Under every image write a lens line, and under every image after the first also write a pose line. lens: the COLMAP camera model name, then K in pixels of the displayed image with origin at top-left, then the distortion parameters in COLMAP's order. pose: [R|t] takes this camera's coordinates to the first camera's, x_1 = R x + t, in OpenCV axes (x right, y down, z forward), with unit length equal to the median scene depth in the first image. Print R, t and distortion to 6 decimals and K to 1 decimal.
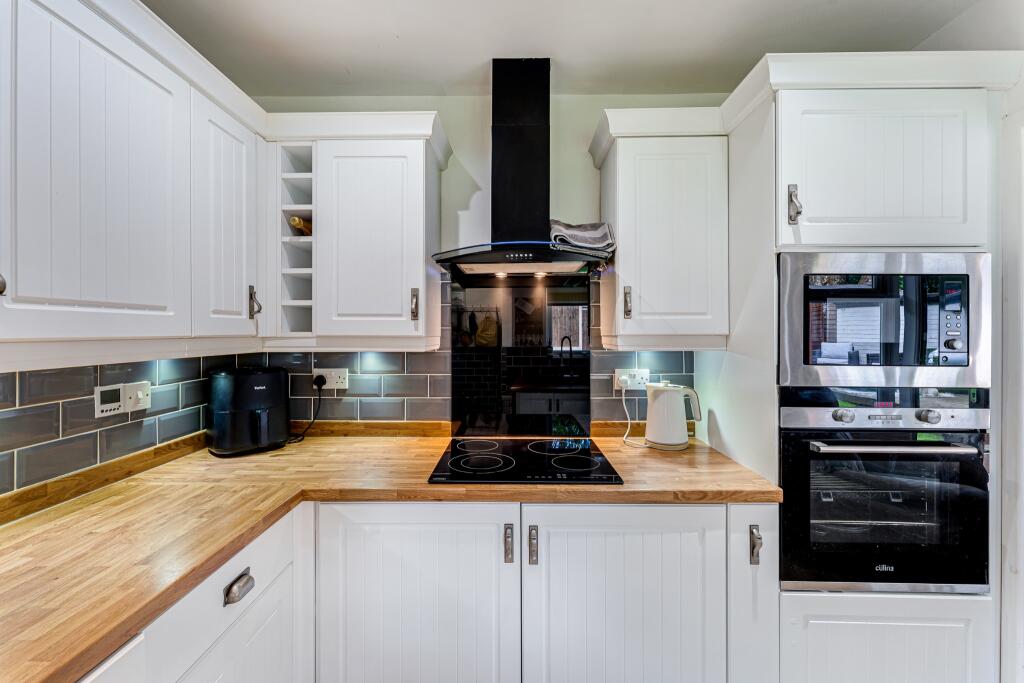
lens RADIAL K [[417.6, 0, 510.8], [0, 417.6, 331.8], [0, 0, 1]] dist [0.000376, -0.000159]
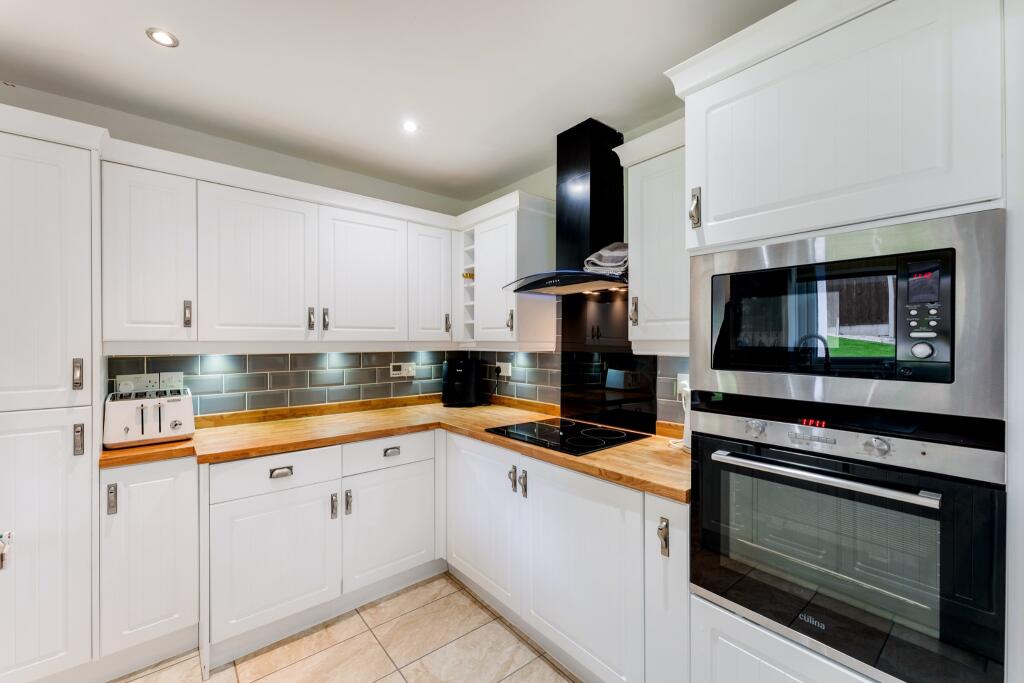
lens RADIAL K [[412.6, 0, 513.8], [0, 412.6, 342.5], [0, 0, 1]] dist [0.000662, 0.000301]
pose [[0.661033, 0.001906, -0.750355, 1.079504], [0.000042, 0.999997, 0.002577, 0.013765], [0.750357, -0.001735, 0.661030, 0.021556]]
